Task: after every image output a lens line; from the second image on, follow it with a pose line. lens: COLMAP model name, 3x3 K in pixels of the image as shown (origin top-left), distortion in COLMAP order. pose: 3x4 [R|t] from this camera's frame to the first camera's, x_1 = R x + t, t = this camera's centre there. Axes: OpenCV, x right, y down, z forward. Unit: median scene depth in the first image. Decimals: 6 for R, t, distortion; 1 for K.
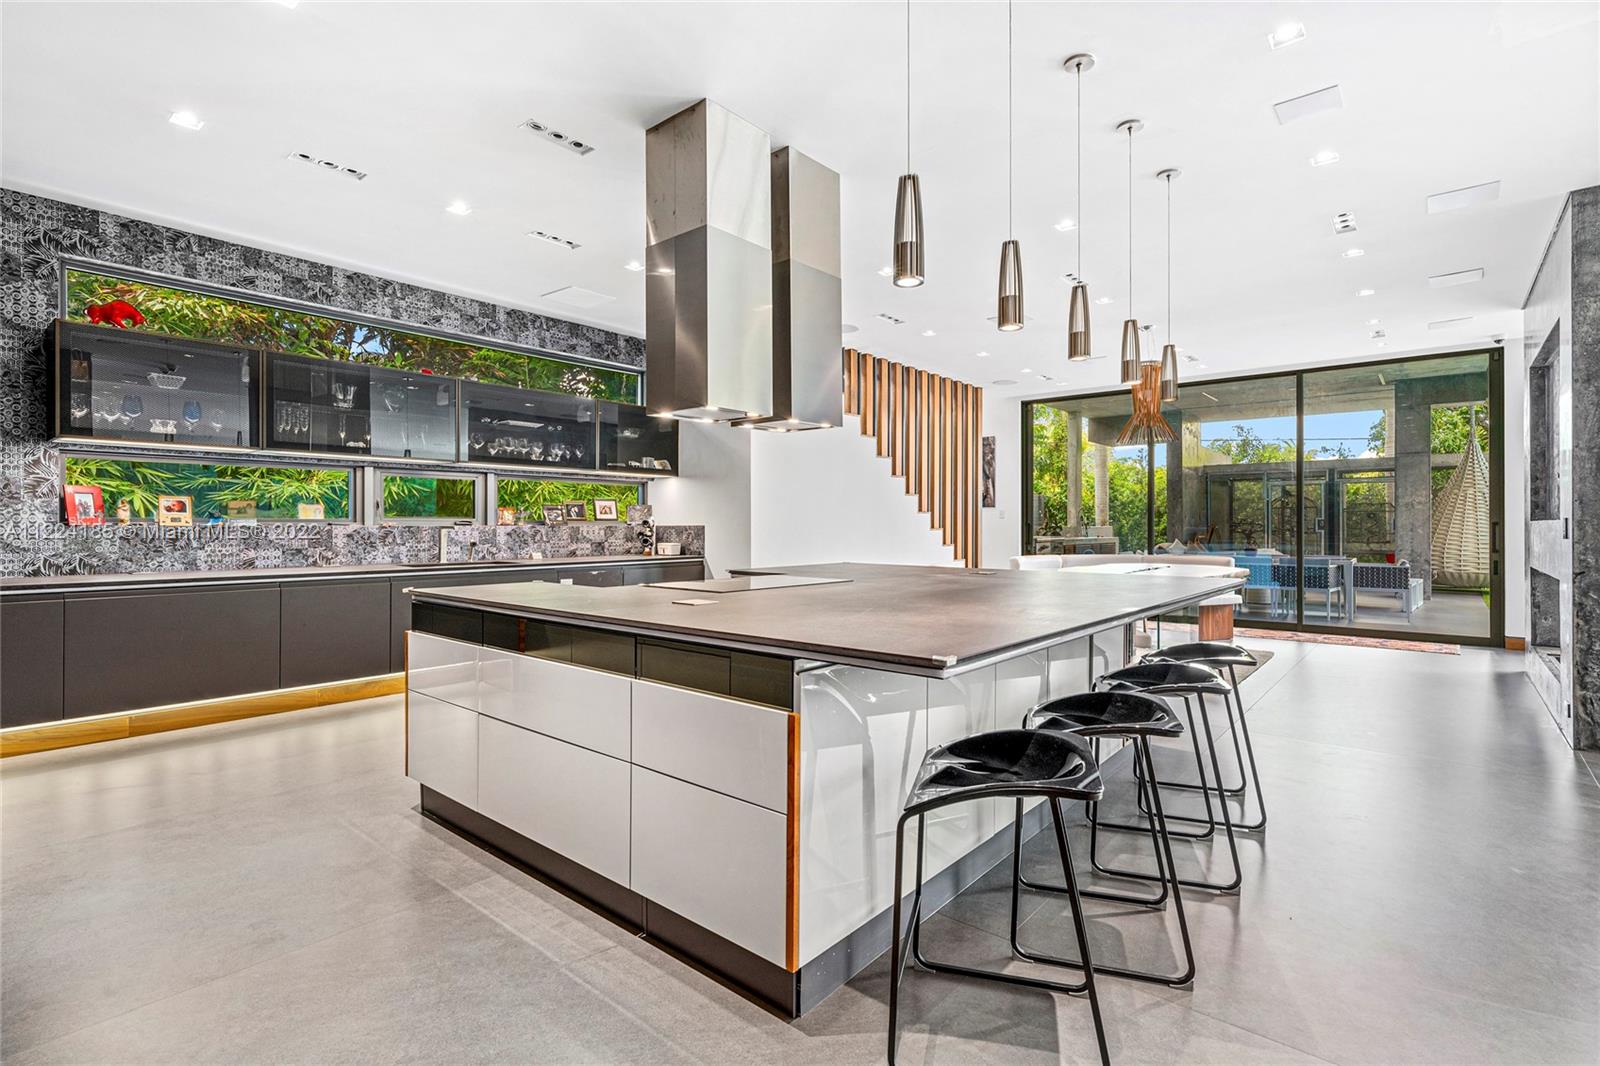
lens RADIAL K [[757.4, 0, 808.5], [0, 757.4, 521.1], [0, 0, 1]] dist [0.004723, -0.001089]
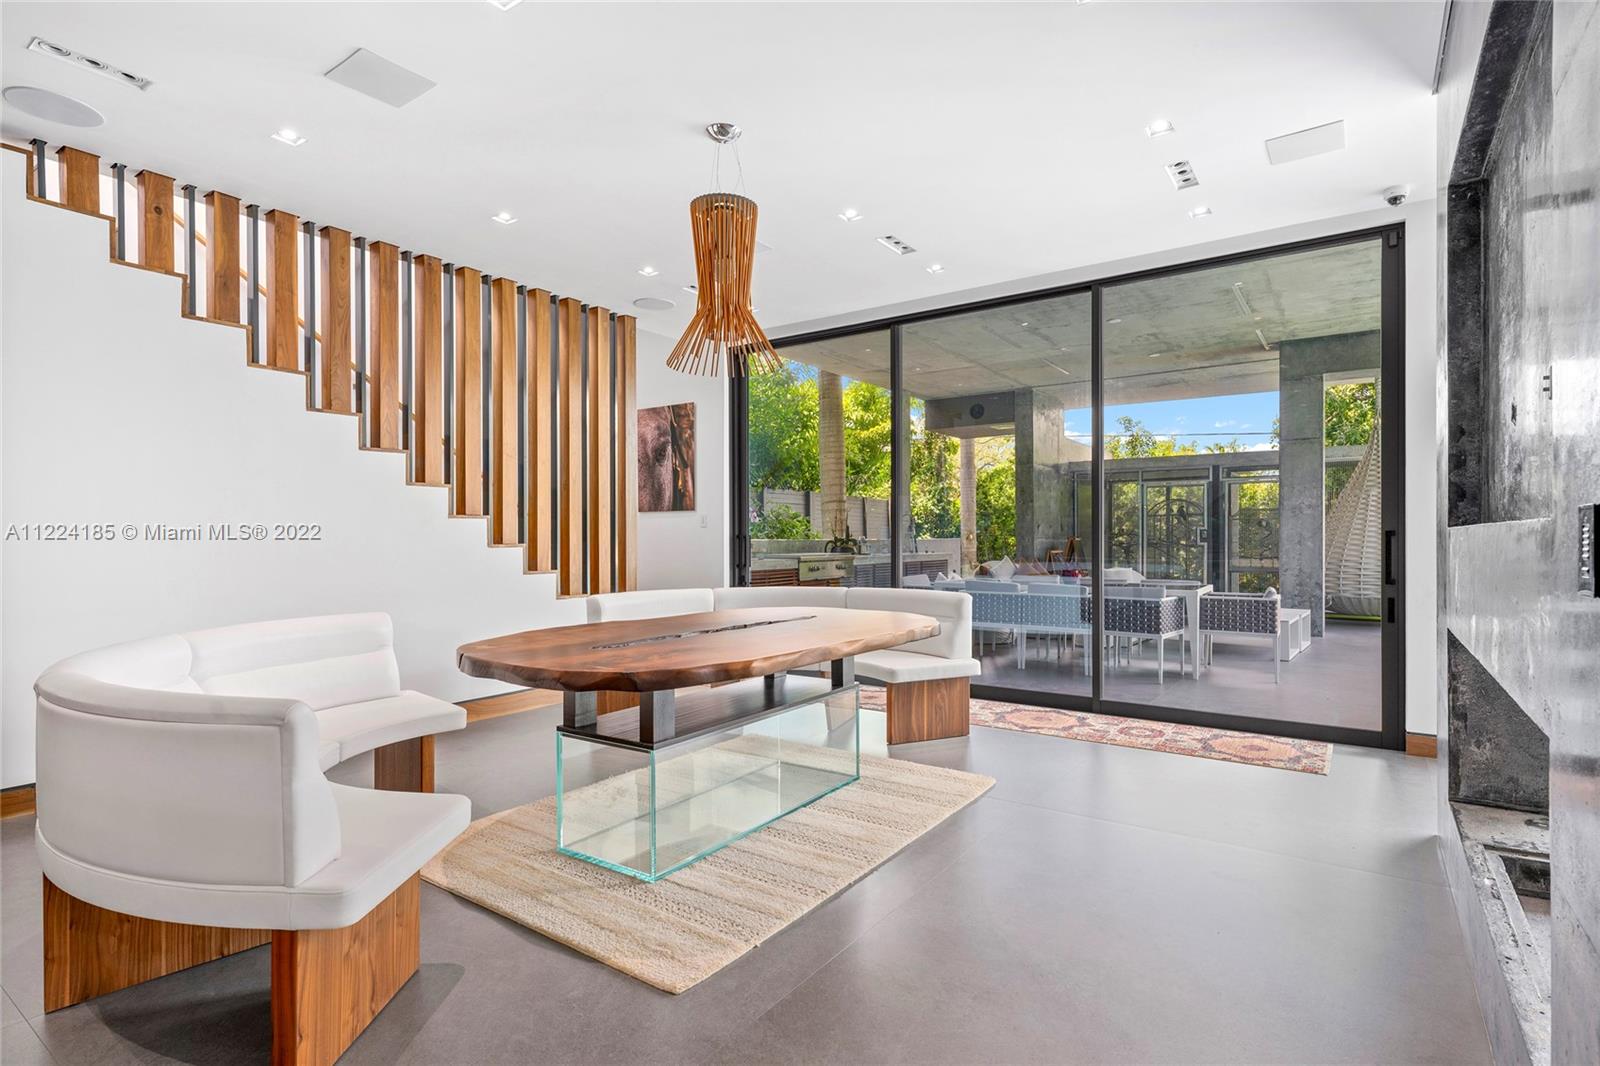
lens RADIAL K [[804.6, 0, 809.6], [0, 804.6, 540.8], [0, 0, 1]] dist [0.007168, -0.001500]
pose [[0.995614, -0.004053, 0.093468, 0.280152], [0.003170, 0.999949, 0.009596, 0.001282], [-0.093502, -0.009258, 0.995576, 0.296173]]
